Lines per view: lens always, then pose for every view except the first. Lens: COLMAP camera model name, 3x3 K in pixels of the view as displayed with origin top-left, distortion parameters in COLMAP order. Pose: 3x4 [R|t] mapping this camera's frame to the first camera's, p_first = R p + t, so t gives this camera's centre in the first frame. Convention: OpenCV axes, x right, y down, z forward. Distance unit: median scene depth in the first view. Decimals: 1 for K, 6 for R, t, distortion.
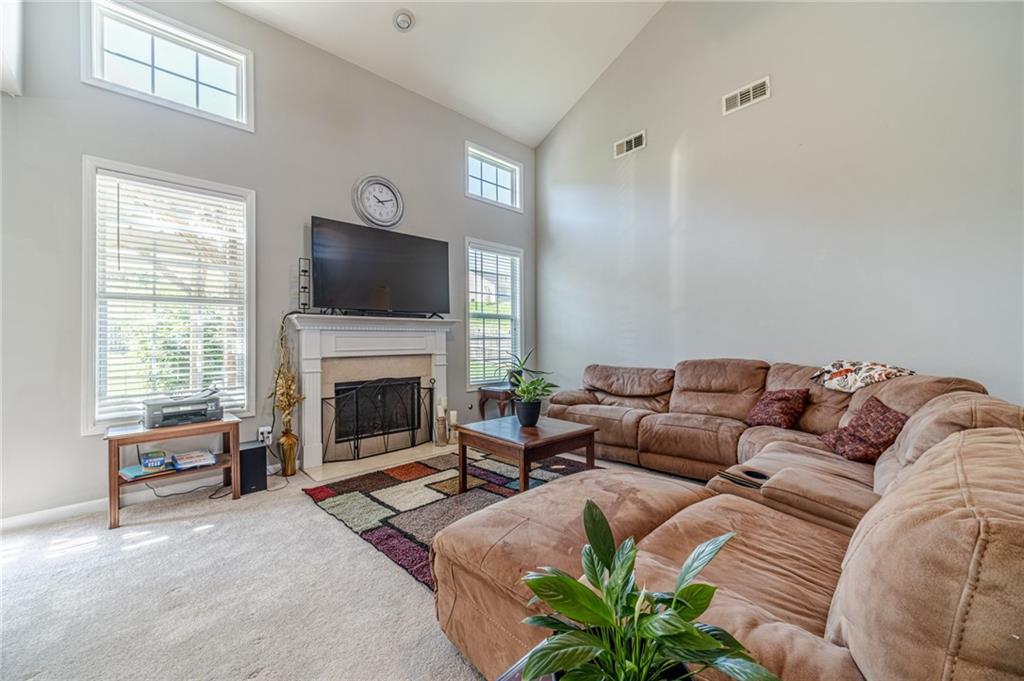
lens RADIAL K [[399.7, 0, 511.7], [0, 399.7, 339.0], [0, 0, 1]] dist [0.008726, -0.002206]
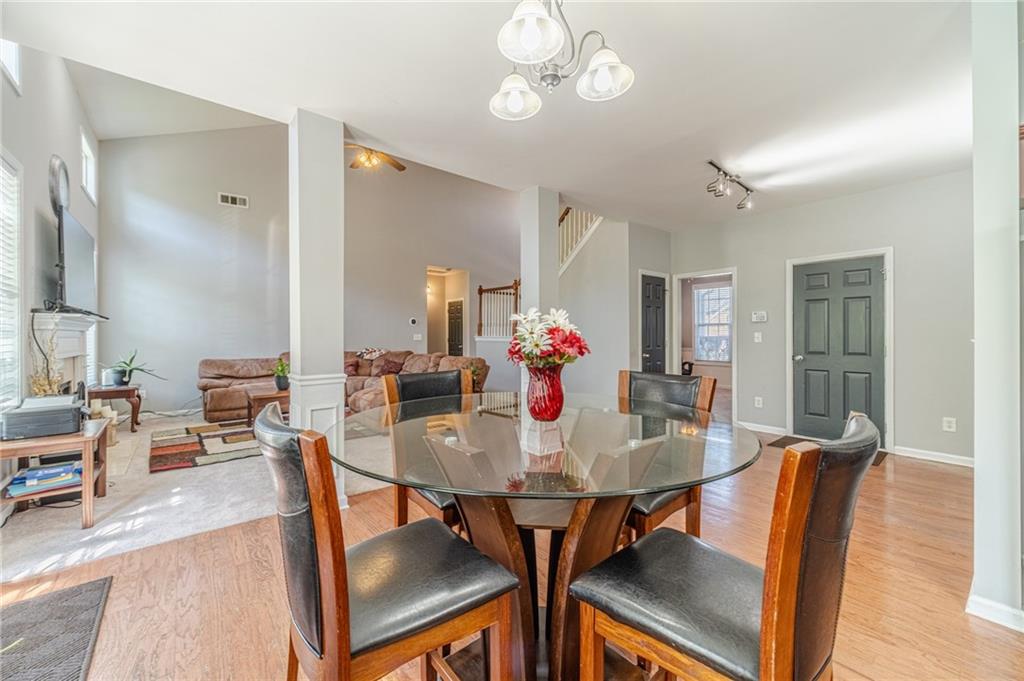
lens RADIAL K [[399.7, 0, 503.4], [0, 399.7, 342.6], [0, 0, 1]] dist [0.008726, -0.002206]
pose [[0.073037, 0.002367, 0.997326, -1.278430], [-0.001146, 0.999997, -0.002289, 0.017166], [-0.997329, -0.000976, 0.073040, -0.046512]]
